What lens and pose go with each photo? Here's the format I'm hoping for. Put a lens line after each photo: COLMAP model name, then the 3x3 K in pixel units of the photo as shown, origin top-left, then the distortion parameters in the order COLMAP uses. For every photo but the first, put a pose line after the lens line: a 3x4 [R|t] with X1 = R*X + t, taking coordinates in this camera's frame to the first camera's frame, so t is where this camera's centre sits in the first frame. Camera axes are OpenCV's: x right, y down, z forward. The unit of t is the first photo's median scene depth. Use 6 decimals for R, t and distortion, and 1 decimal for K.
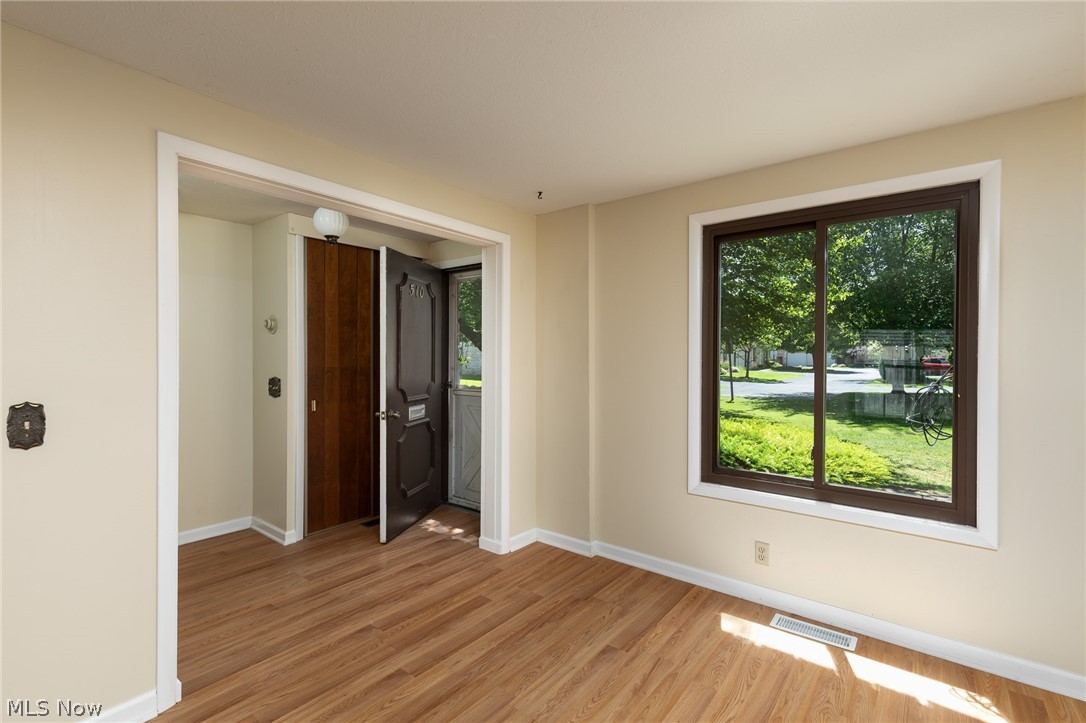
lens RADIAL K [[490.3, 0, 538.8], [0, 490.3, 360.4], [0, 0, 1]] dist [0.006150, -0.000012]
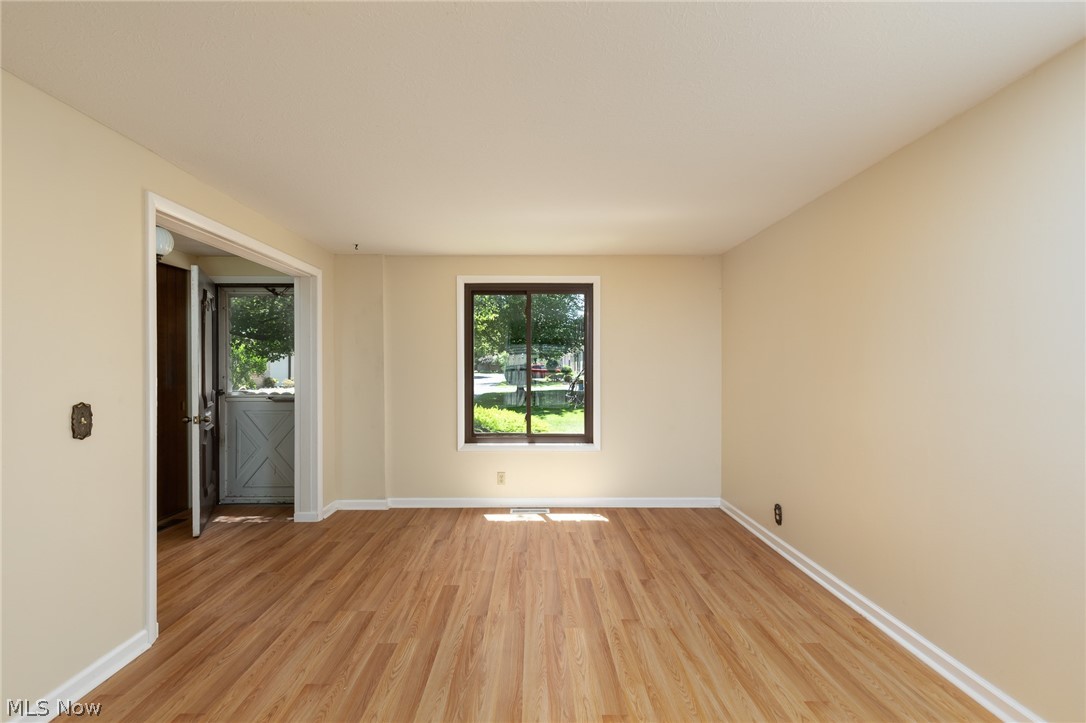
lens RADIAL K [[490.3, 0, 539.0], [0, 490.3, 363.9], [0, 0, 1]] dist [0.006150, -0.000012]
pose [[0.776628, -0.003829, 0.629948, -0.519765], [0.009139, 0.999945, -0.005189, 0.000232], [-0.629893, 0.009787, 0.776620, -0.419942]]
